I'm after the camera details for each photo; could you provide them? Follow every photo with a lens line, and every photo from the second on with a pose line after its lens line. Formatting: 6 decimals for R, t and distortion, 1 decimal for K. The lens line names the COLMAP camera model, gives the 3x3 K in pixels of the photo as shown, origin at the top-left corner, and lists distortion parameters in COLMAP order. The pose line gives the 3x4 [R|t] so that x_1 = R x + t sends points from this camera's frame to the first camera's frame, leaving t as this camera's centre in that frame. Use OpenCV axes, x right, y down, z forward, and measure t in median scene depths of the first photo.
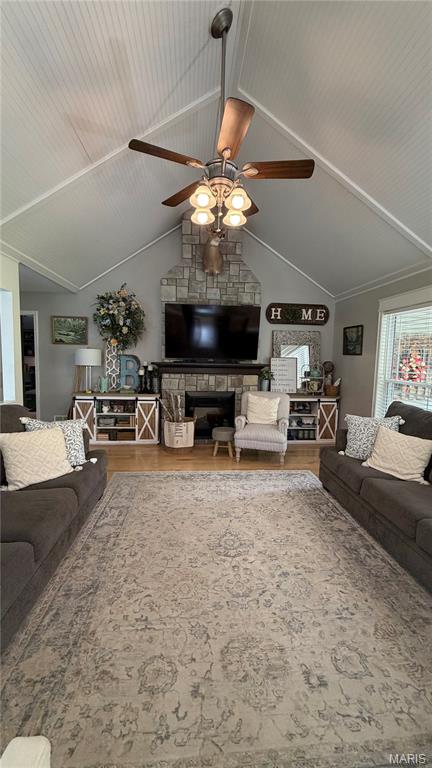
lens RADIAL K [[302.5, 0, 216.4], [0, 302.5, 381.7], [0, 0, 1]] dist [0.000403, -0.000115]
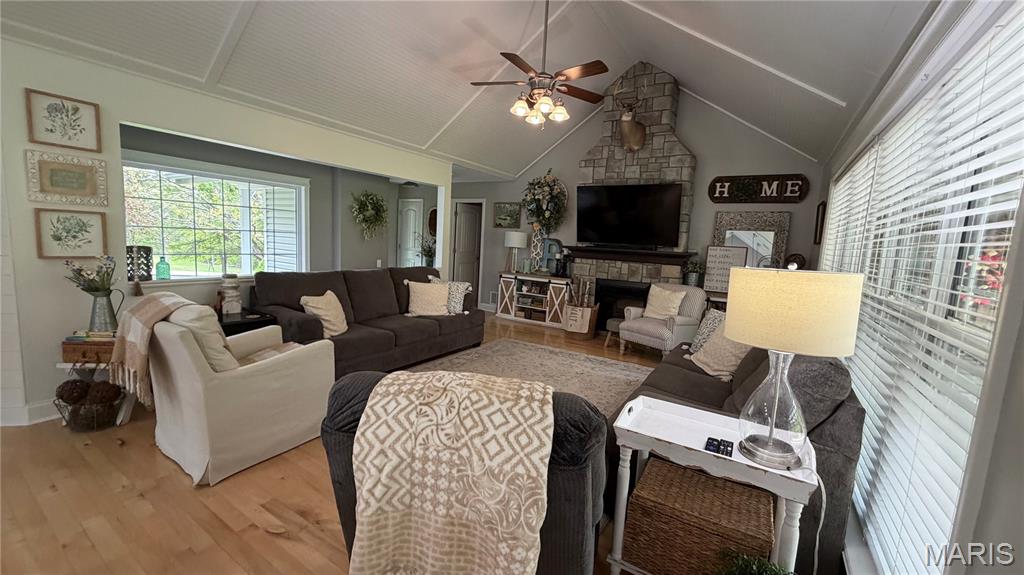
lens RADIAL K [[403.3, 0, 511.7], [0, 403.3, 287.3], [0, 0, 1]] dist [0.000403, -0.000115]
pose [[0.799201, 0.091781, -0.594015, 0.441127], [-0.087928, 0.995494, 0.035513, 0.039342], [0.594598, 0.023849, 0.803670, -0.167950]]
